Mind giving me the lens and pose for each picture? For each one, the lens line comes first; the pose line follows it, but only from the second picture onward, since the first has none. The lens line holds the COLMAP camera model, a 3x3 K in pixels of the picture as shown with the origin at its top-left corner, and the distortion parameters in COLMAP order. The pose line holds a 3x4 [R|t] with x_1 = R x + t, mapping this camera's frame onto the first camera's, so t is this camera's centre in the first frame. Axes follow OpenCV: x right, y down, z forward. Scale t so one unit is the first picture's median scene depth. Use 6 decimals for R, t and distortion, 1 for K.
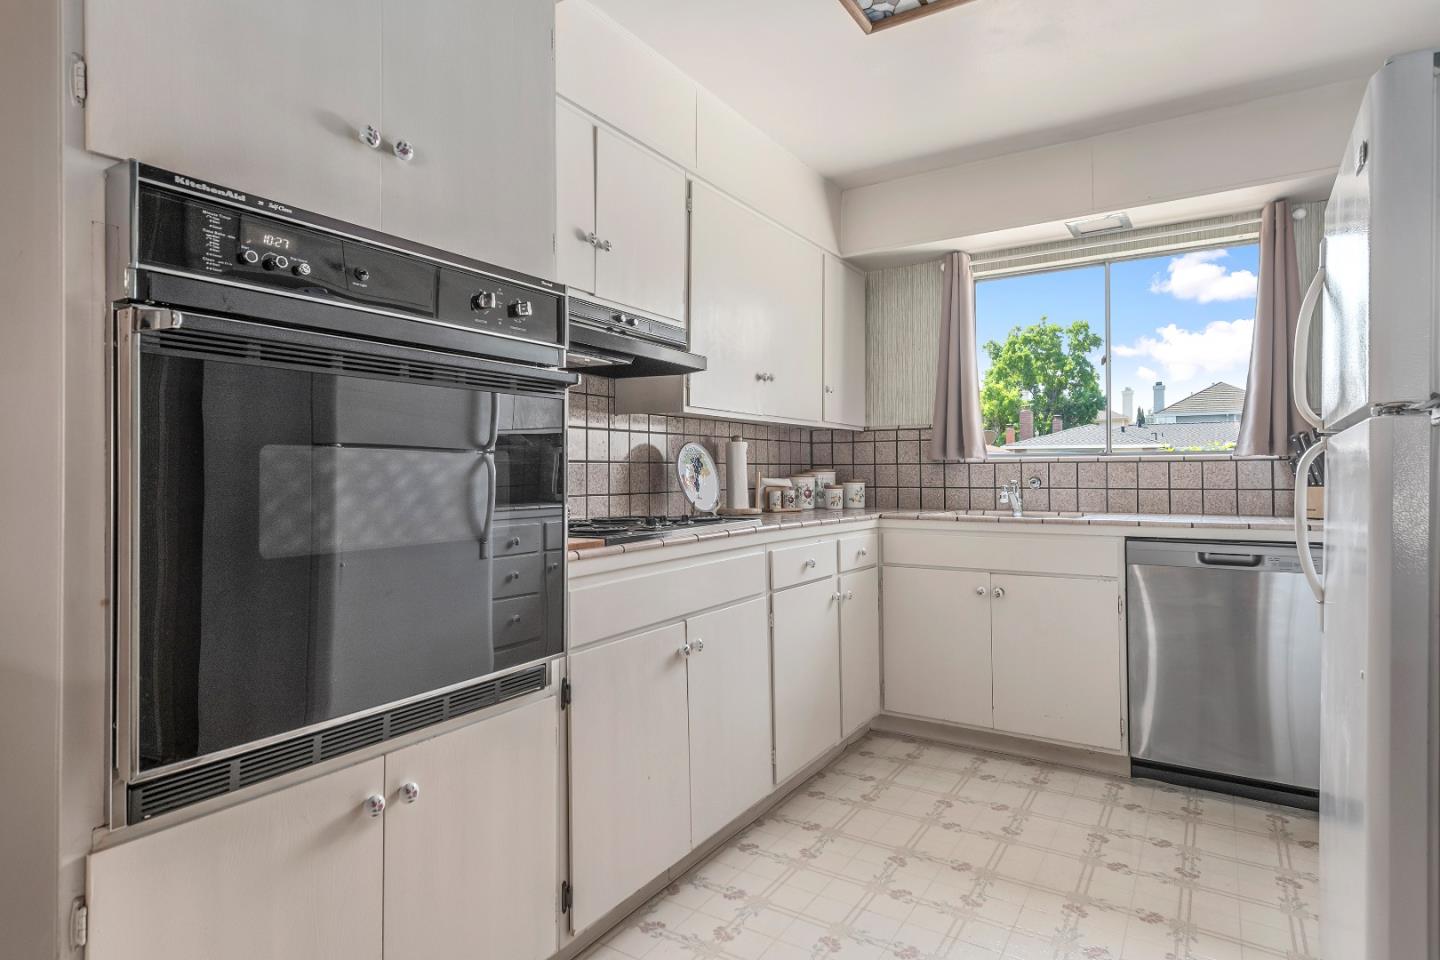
lens RADIAL K [[772.1, 0, 724.0], [0, 772.1, 468.7], [0, 0, 1]] dist [0.002617, -0.000413]
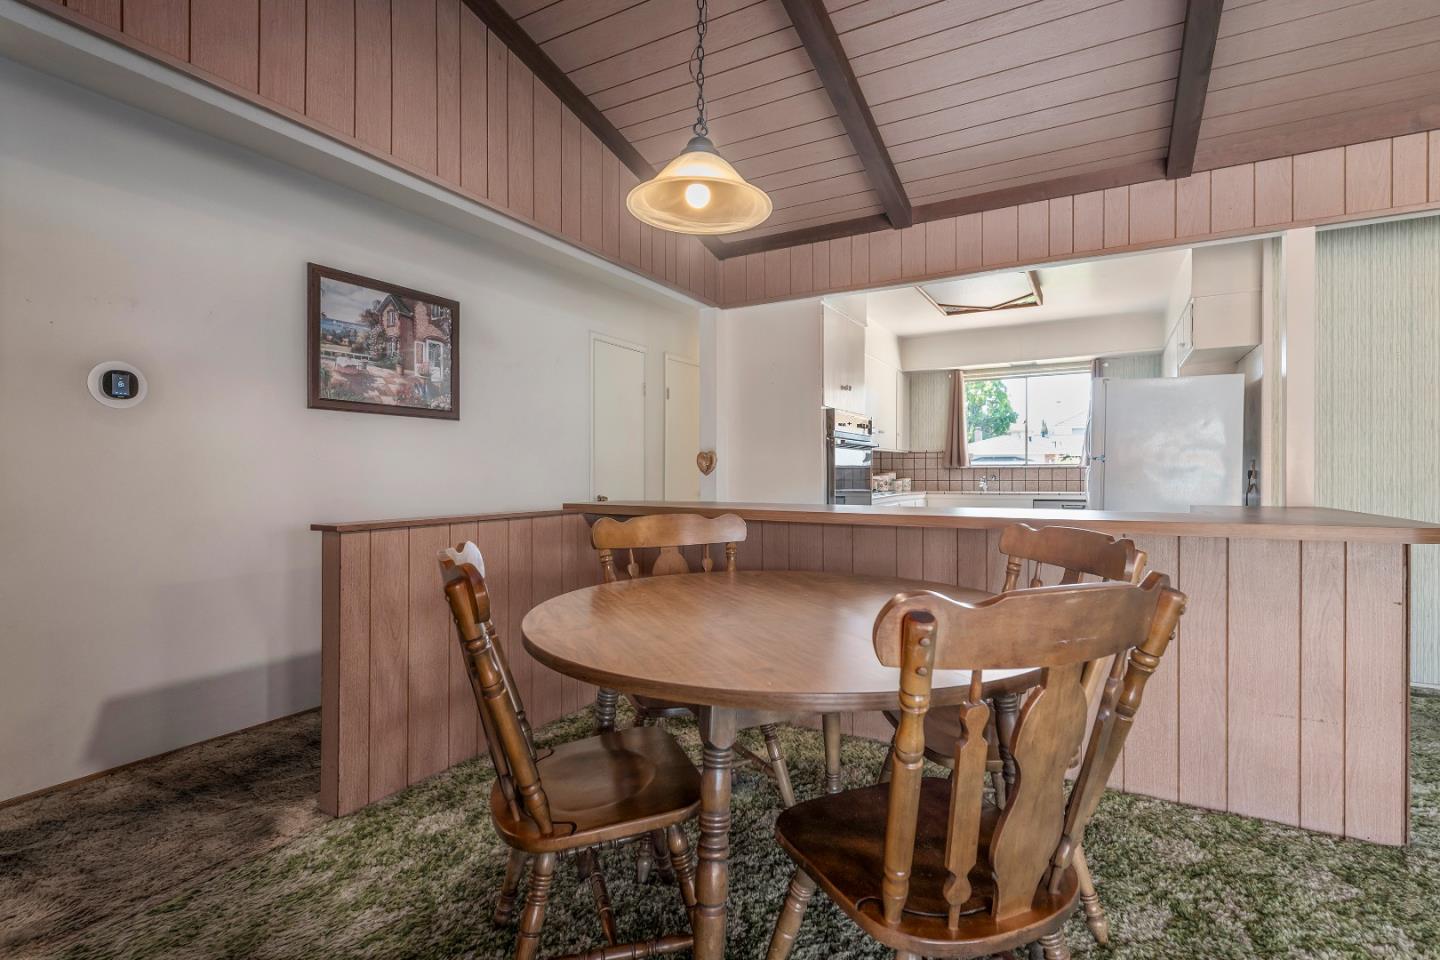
lens RADIAL K [[693.9, 0, 720.0], [0, 693.9, 480.0], [0, 0, 1]] dist [0.016350, -0.000024]
pose [[0.998272, 0.000476, 0.058768, -0.533430], [-0.001303, 0.999901, 0.014044, -0.003301], [-0.058756, -0.014096, 0.998173, -1.013277]]
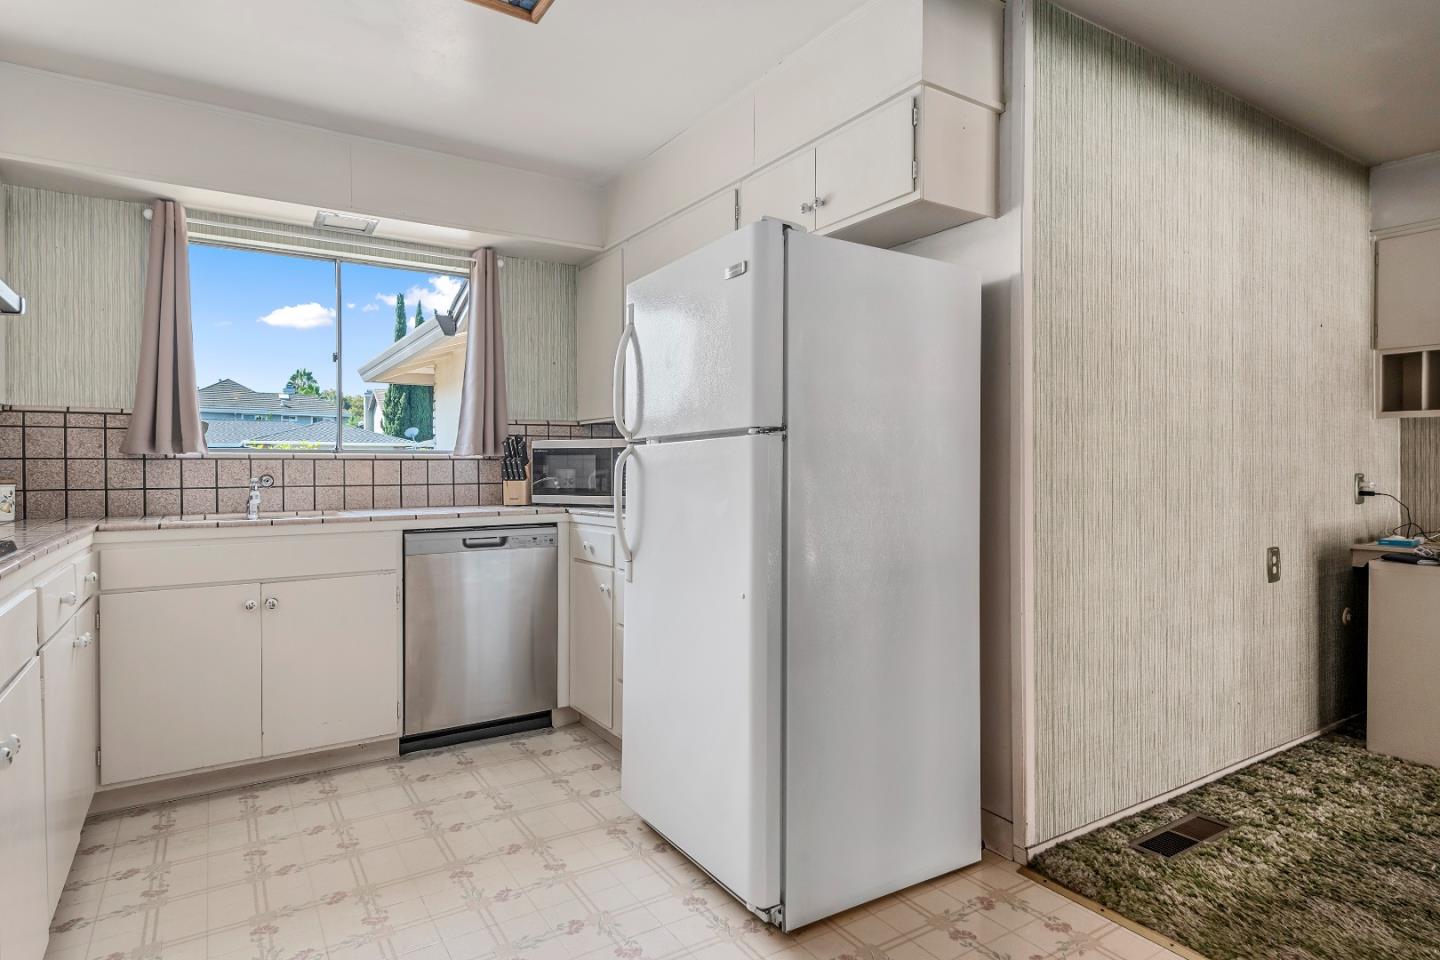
lens RADIAL K [[780.9, 0, 720.0], [0, 780.9, 474.3], [0, 0, 1]] dist [0.000672, -0.000170]
pose [[0.408874, -0.005437, 0.912574, -0.249509], [-0.003064, 0.999968, 0.007330, 0.001797], [-0.912585, -0.005794, 0.408845, 0.146221]]
